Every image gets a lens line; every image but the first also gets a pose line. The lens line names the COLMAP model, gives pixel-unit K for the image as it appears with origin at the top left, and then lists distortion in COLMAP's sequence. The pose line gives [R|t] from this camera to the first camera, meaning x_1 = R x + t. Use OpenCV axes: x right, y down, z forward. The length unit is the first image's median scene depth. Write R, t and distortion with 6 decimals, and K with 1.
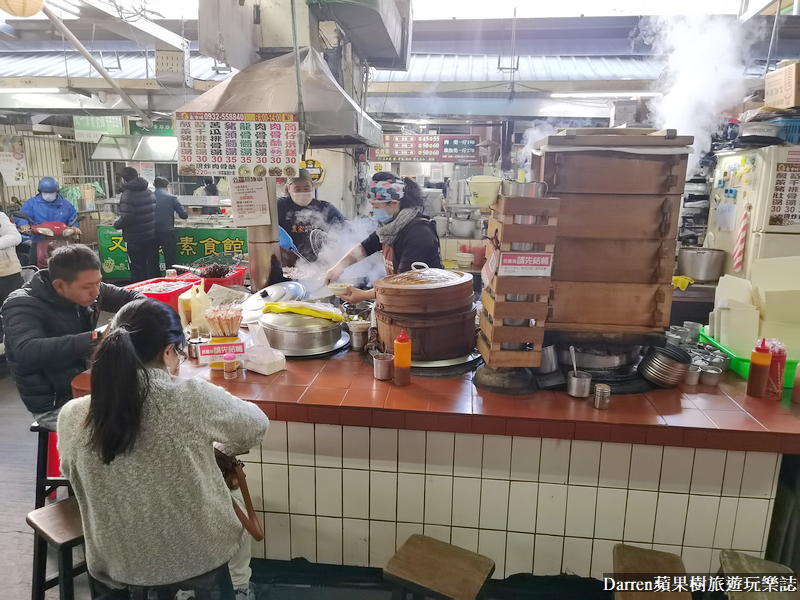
lens RADIAL K [[549.8, 0, 408.5], [0, 549.8, 296.0], [0, 0, 1]] dist [0.011895, 0.007251]
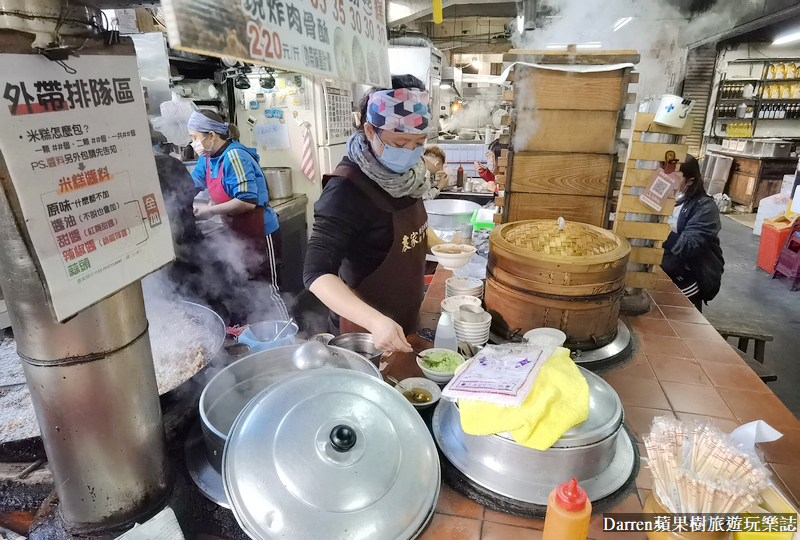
lens RADIAL K [[468.7, 0, 402.9], [0, 468.7, 270.8], [0, 0, 1]] dist [-0.037287, -0.002725]
pose [[0.137878, -0.340203, 0.930189, -0.524480], [0.208956, 0.928012, 0.308434, -0.197254], [-0.968157, 0.151842, 0.199040, 0.951912]]
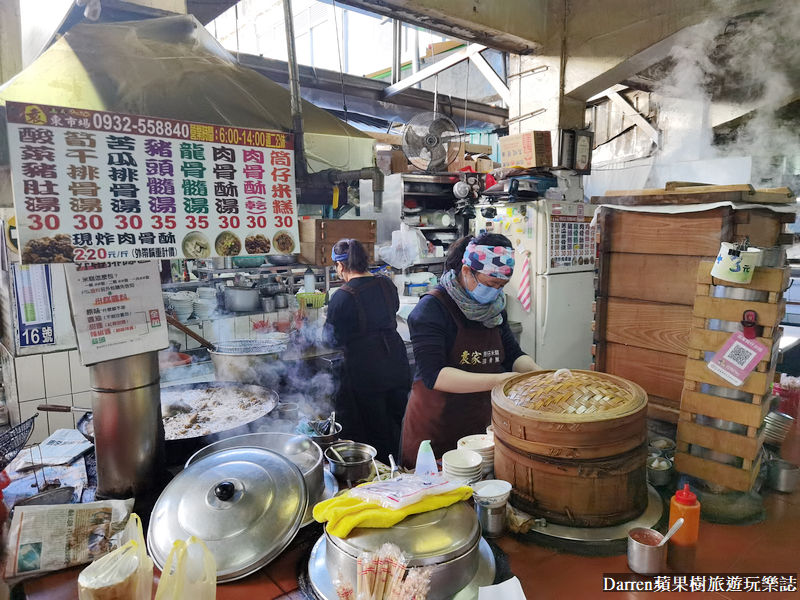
lens RADIAL K [[549.8, 0, 403.5], [0, 549.8, 298.2], [0, 0, 1]] dist [0.011895, 0.007251]
pose [[0.707443, -0.115802, 0.697219, -0.503338], [0.167366, 0.985876, -0.006075, -0.152752], [-0.686668, 0.120988, 0.716833, 0.557680]]
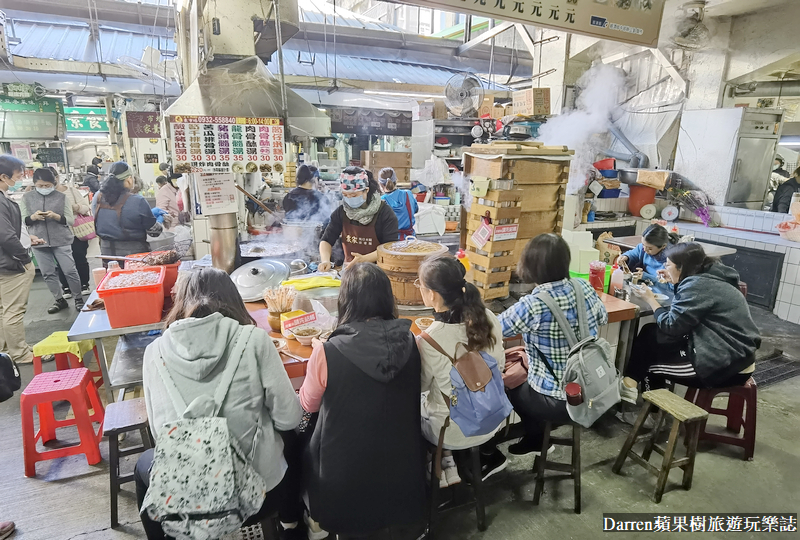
lens RADIAL K [[468.7, 0, 399.4], [0, 468.7, 275.5], [0, 0, 1]] dist [-0.037287, -0.002725]
pose [[0.869988, -0.129523, 0.475758, -0.495623], [0.097116, 0.990993, 0.092204, -0.062887], [-0.483415, -0.034013, 0.874730, -0.010814]]
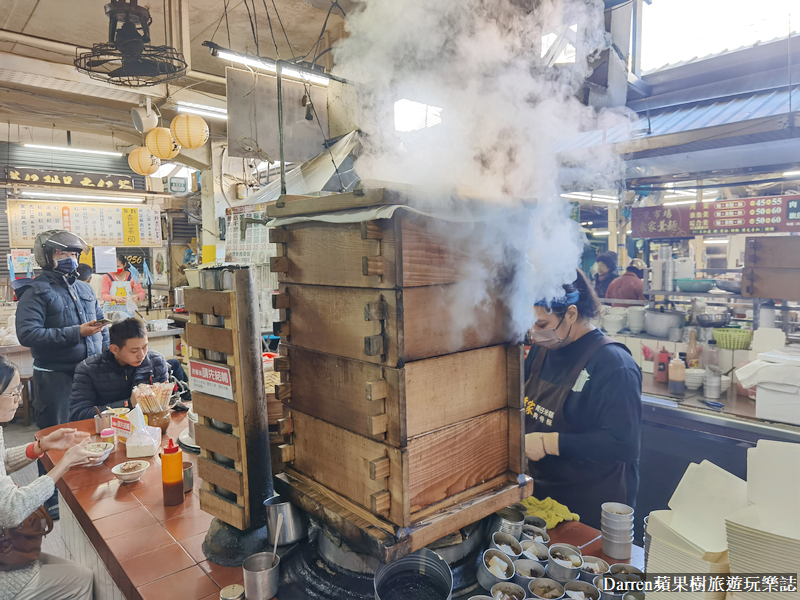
lens RADIAL K [[549.8, 0, 401.6], [0, 549.8, 301.8], [0, 0, 1]] dist [0.011895, 0.007251]
pose [[0.730027, 0.034819, -0.682531, 0.640406], [-0.123242, 0.989036, -0.081363, -0.093311], [0.672214, 0.143513, 0.726314, 0.445197]]
